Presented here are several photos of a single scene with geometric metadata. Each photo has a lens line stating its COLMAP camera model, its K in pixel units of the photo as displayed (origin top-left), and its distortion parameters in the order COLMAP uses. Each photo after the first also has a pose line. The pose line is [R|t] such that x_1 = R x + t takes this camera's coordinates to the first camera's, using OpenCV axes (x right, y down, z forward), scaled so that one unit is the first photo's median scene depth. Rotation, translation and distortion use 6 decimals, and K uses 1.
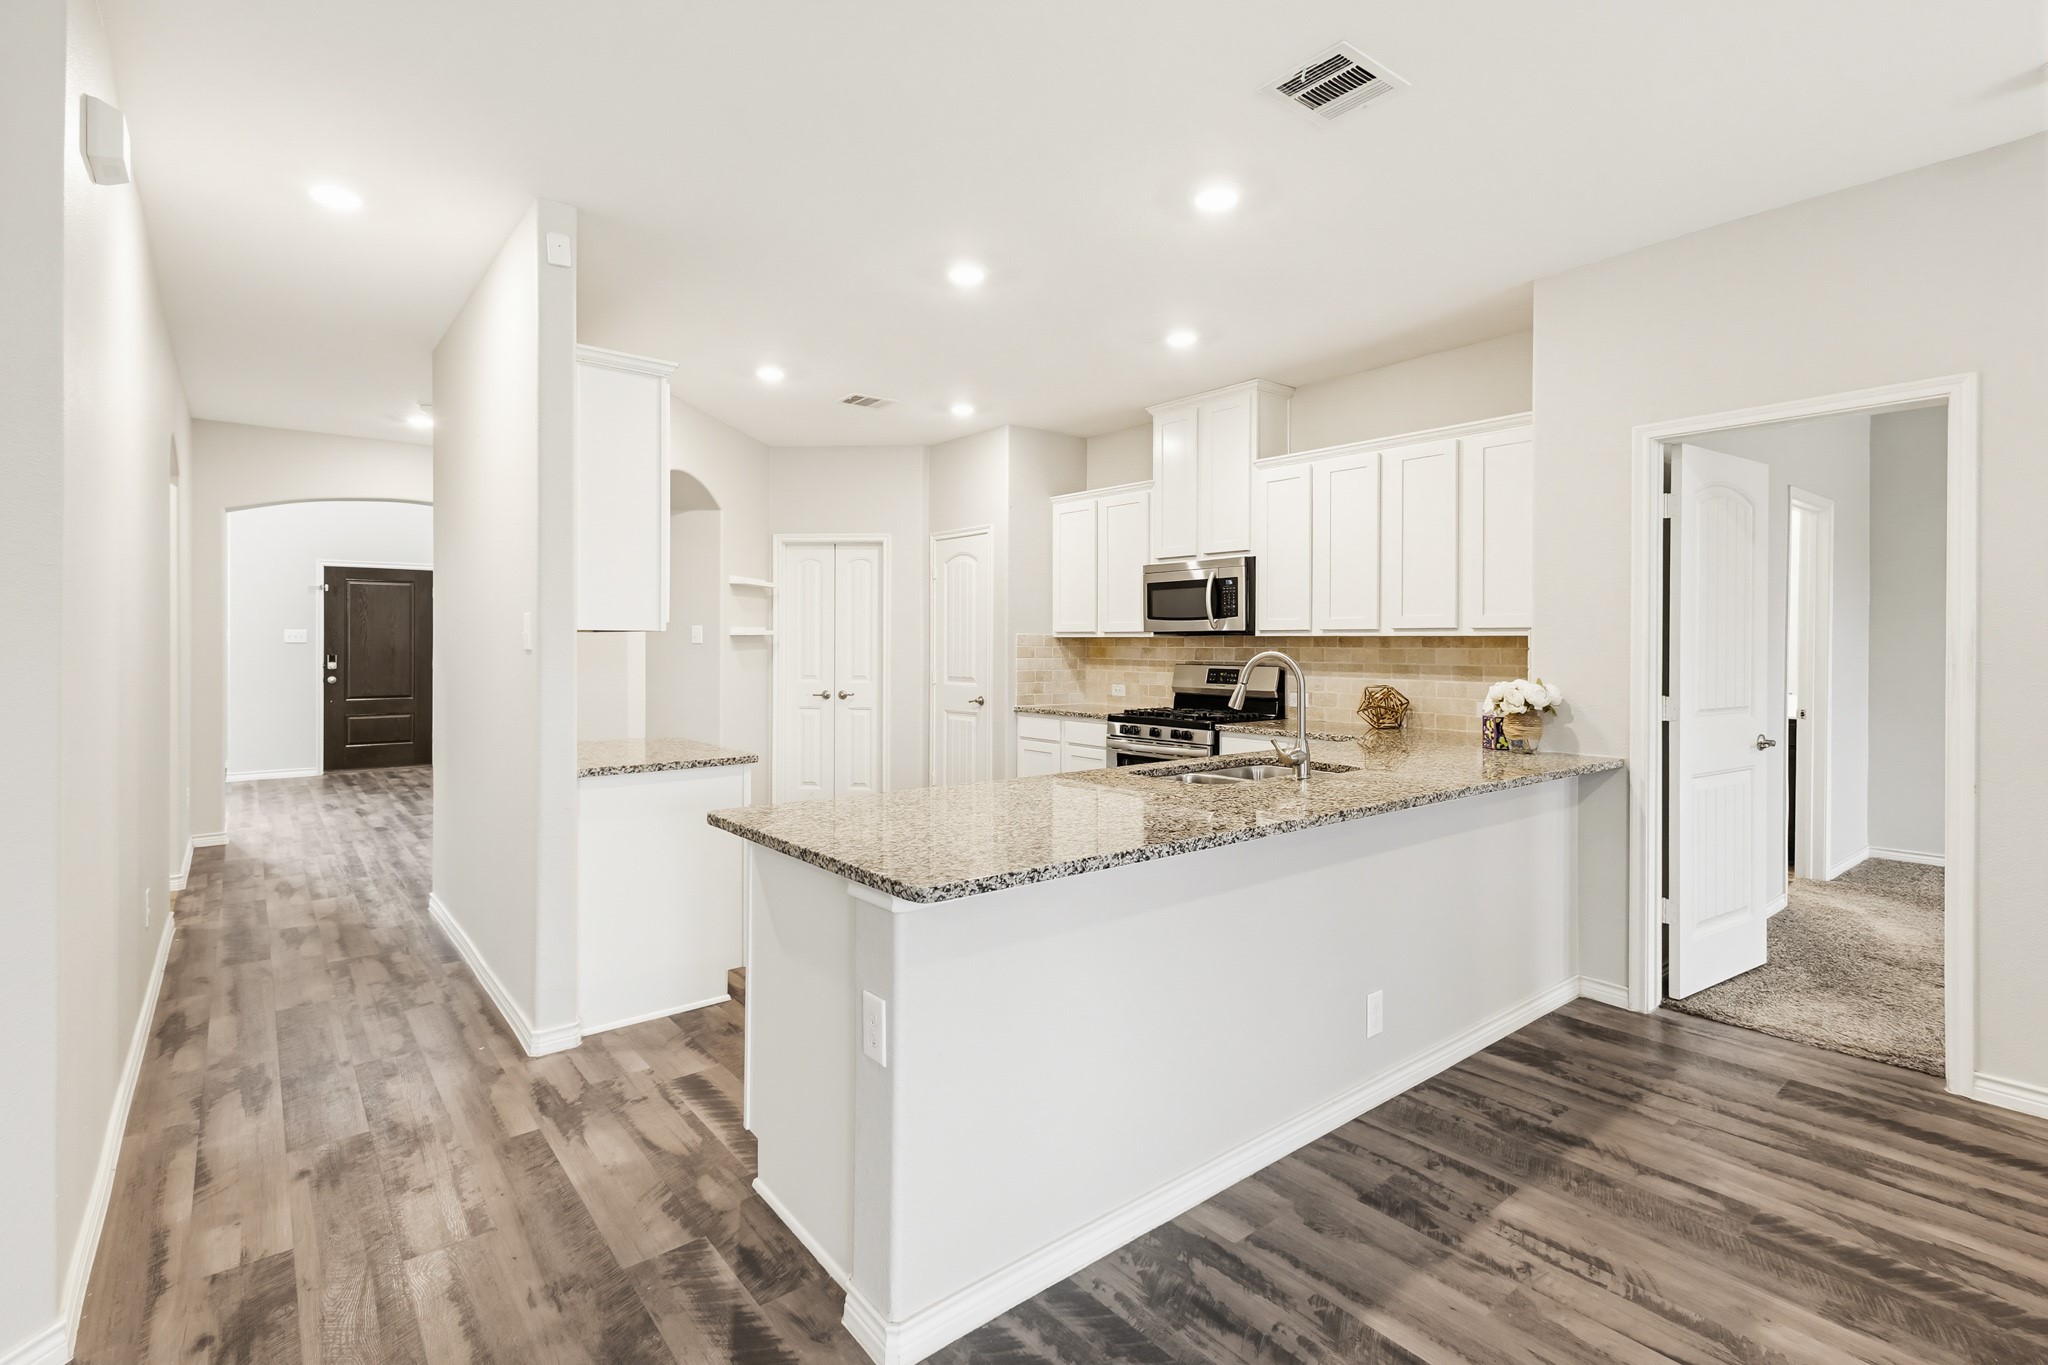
lens RADIAL K [[954.2, 0, 1025.4], [0, 954.2, 645.7], [0, 0, 1]] dist [0.008535, 0.000866]
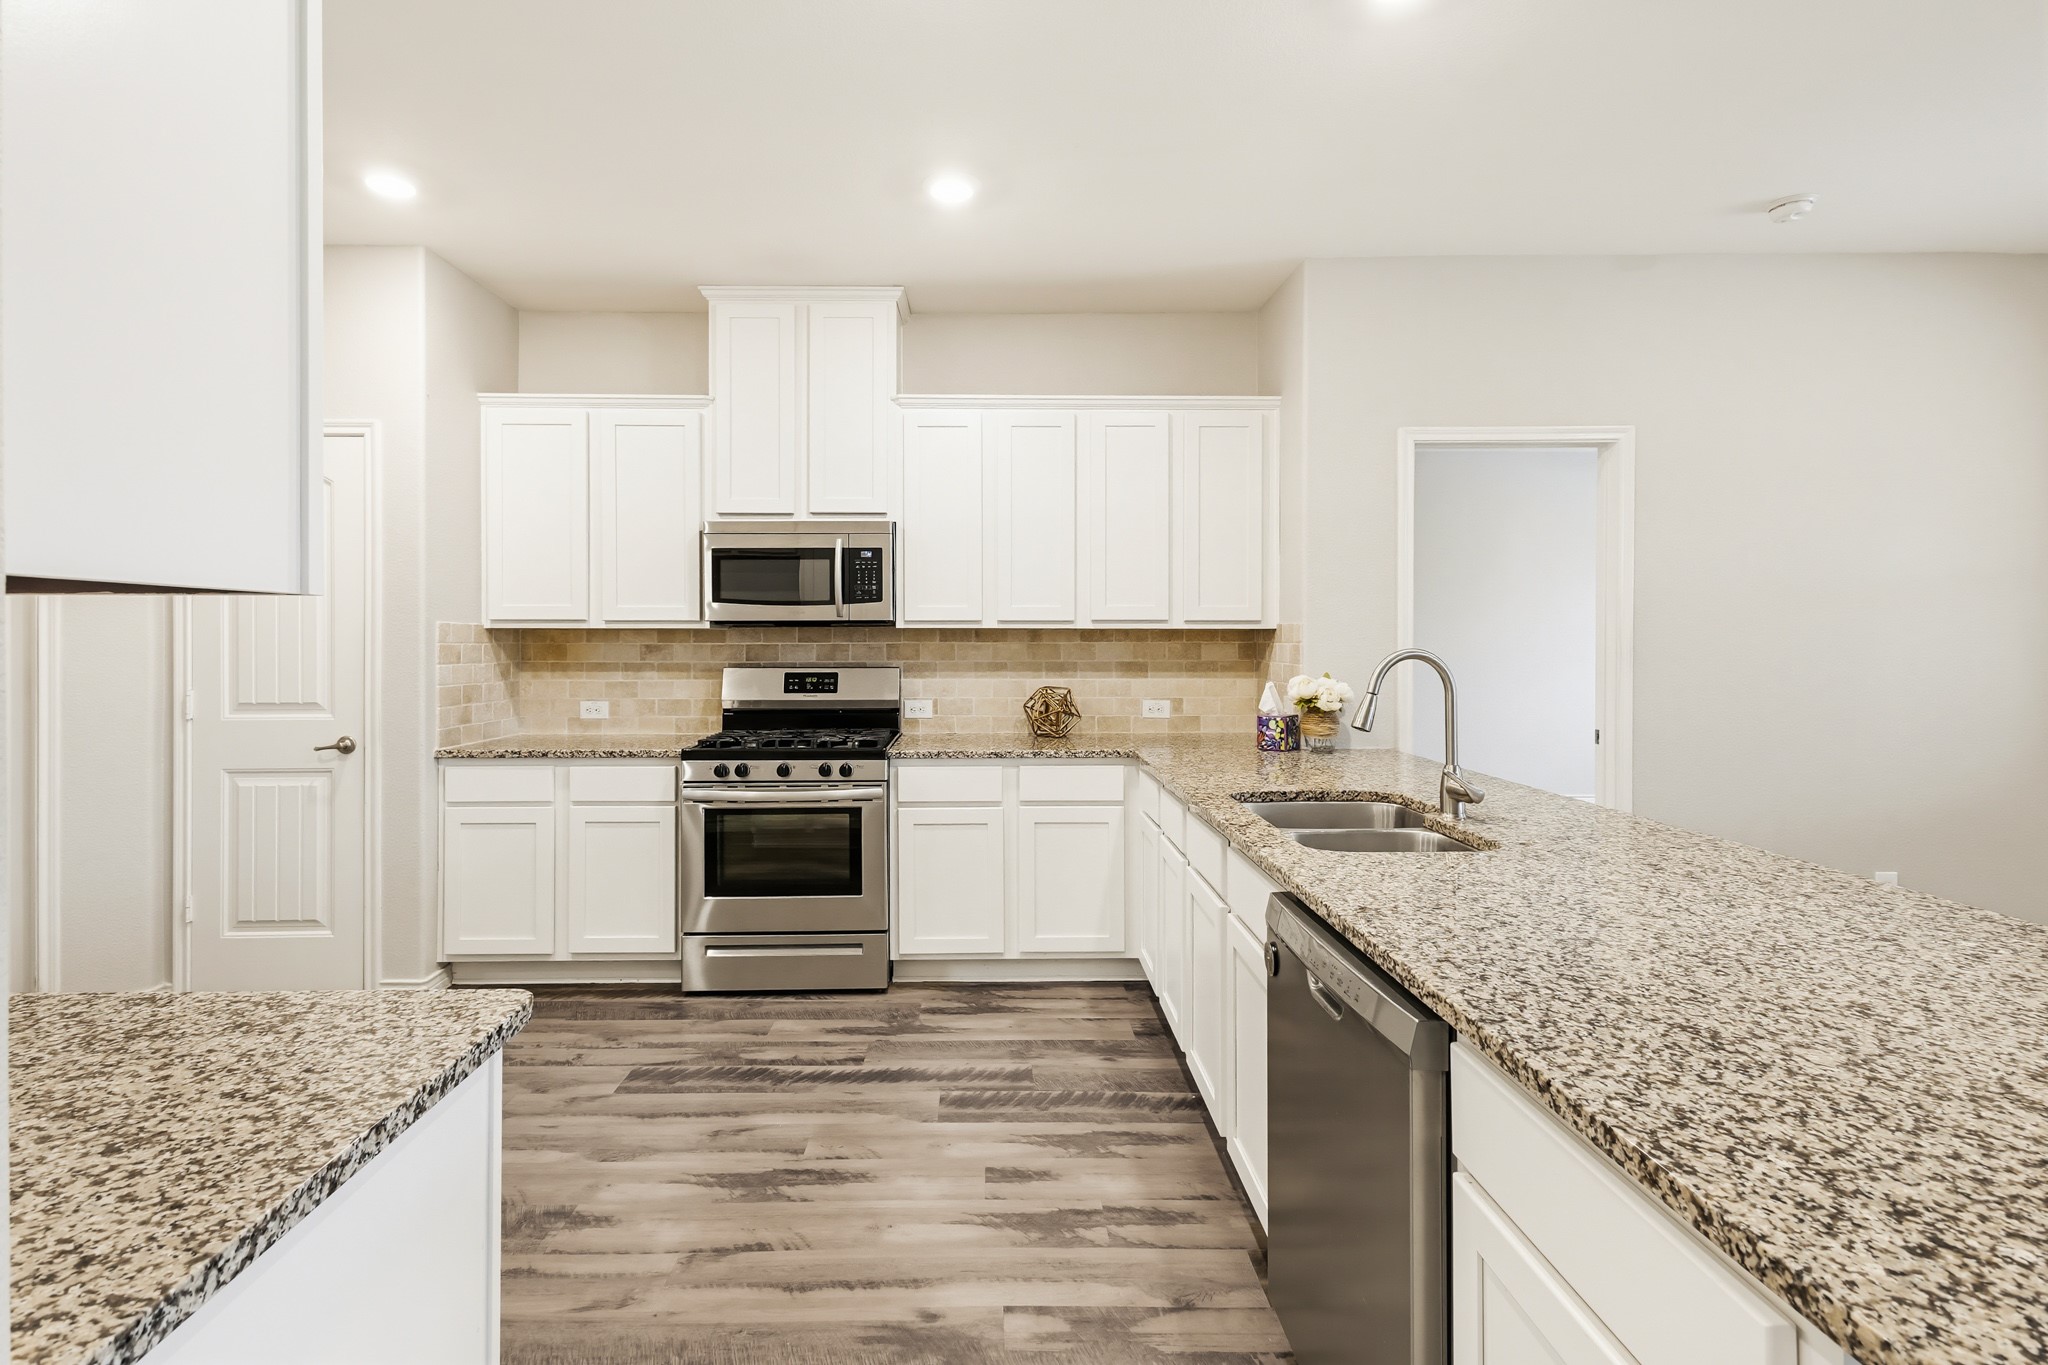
lens RADIAL K [[951.6, 0, 999.9], [0, 951.6, 642.2], [0, 0, 1]] dist [0.008054, 0.000112]
pose [[0.621589, -0.006194, 0.783319, -0.306510], [0.003413, 0.999981, 0.005199, -0.002747], [-0.783336, -0.000559, 0.621598, 0.479702]]
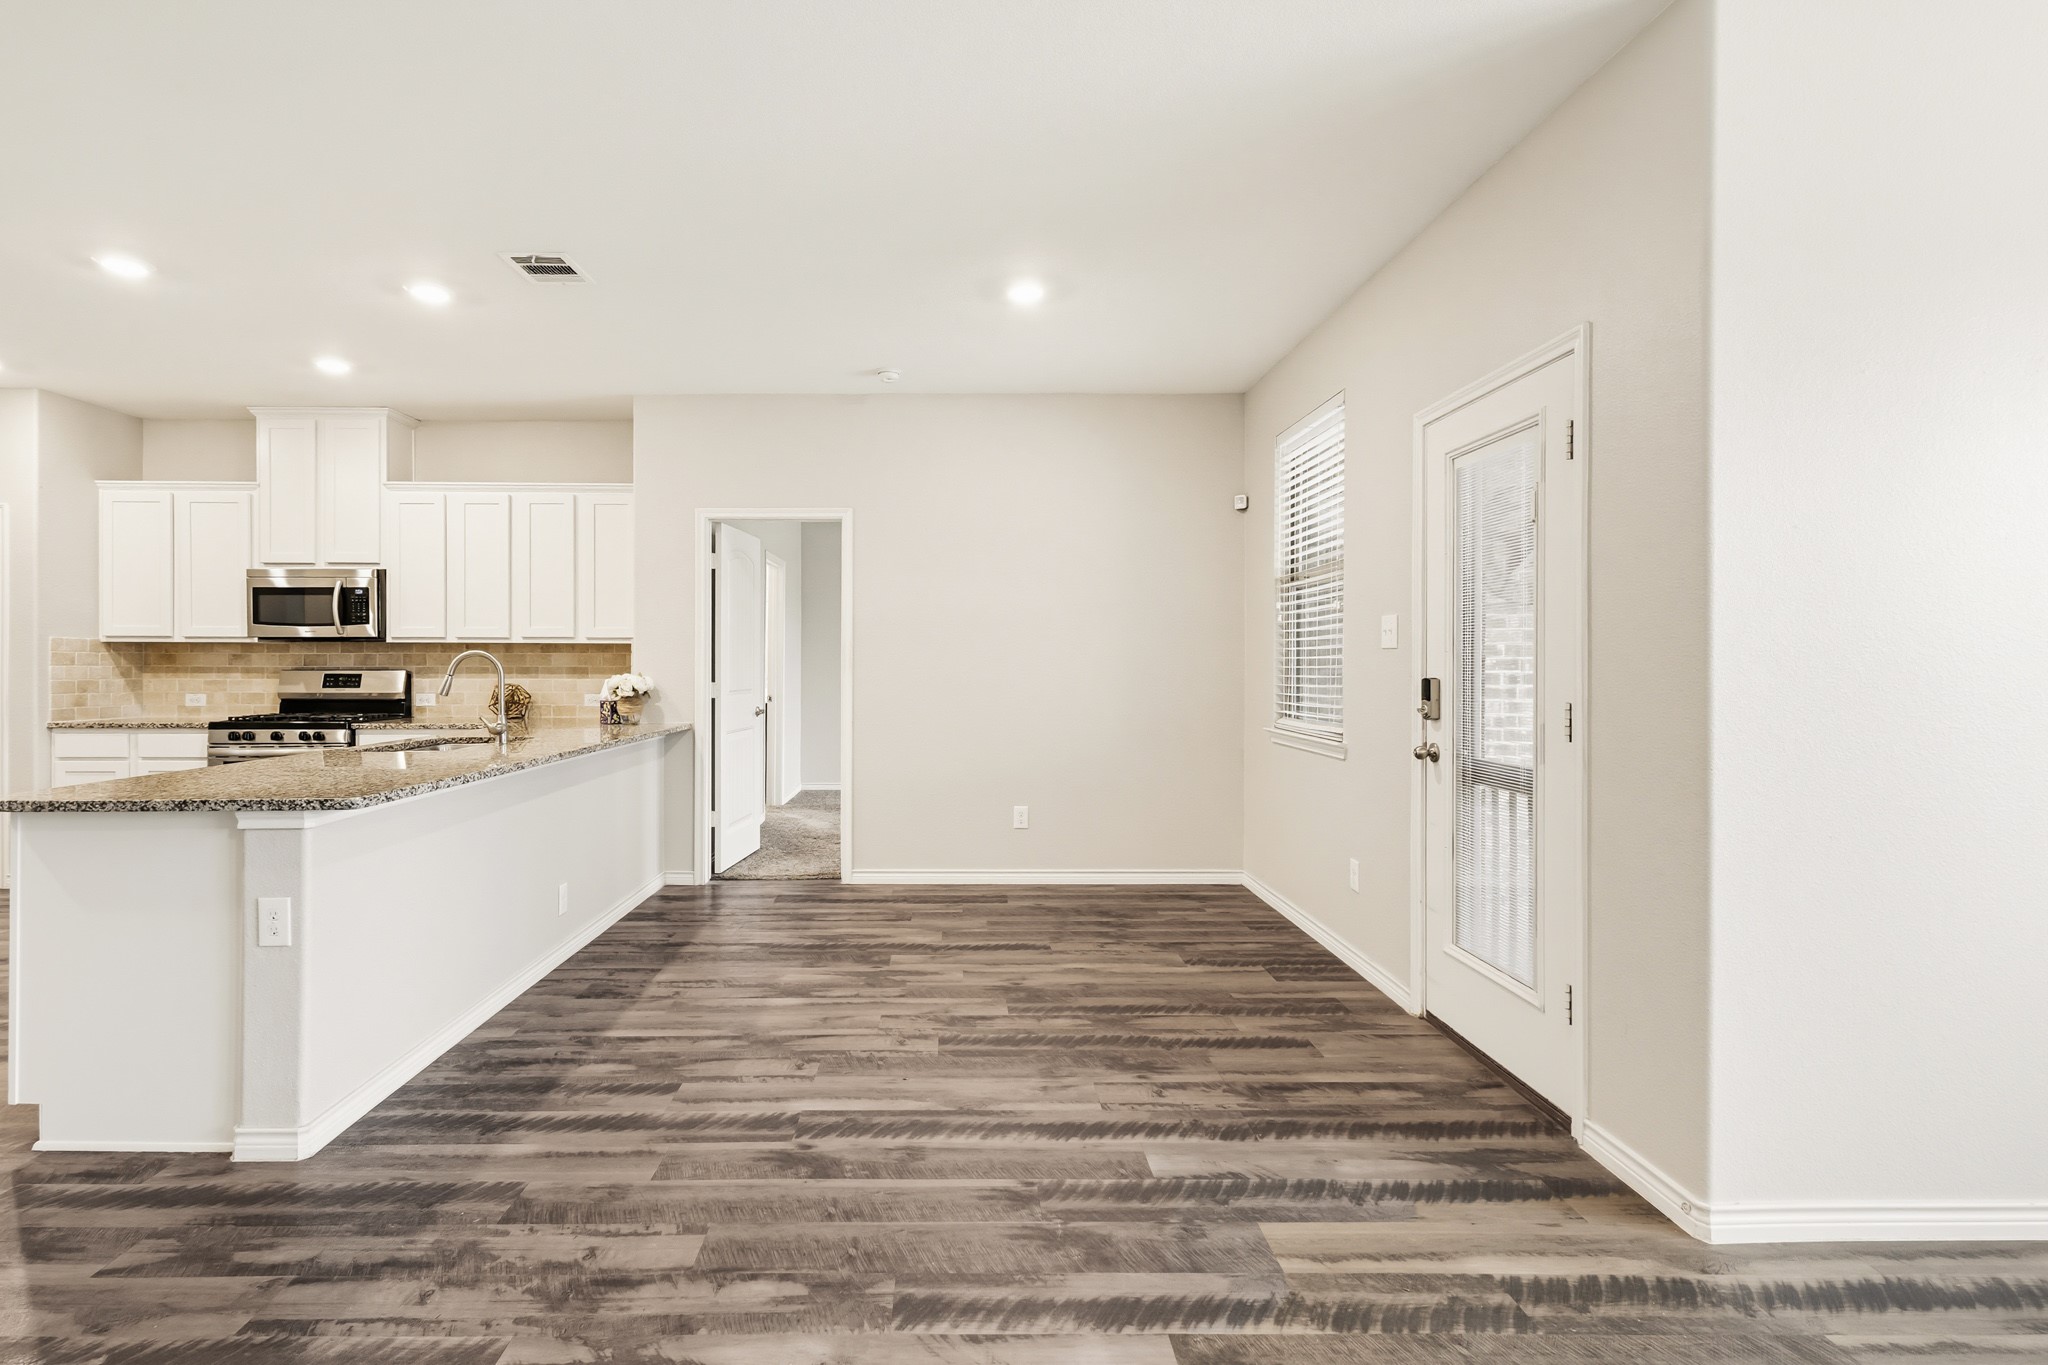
lens RADIAL K [[963.2, 0, 966.2], [0, 963.2, 663.0], [0, 0, 1]] dist [-0.000537, -0.000480]
pose [[0.618769, -0.001811, 0.785571, -0.221295], [0.001563, 0.999998, 0.001075, 0.013692], [-0.785572, 0.000563, 0.618770, -0.212765]]
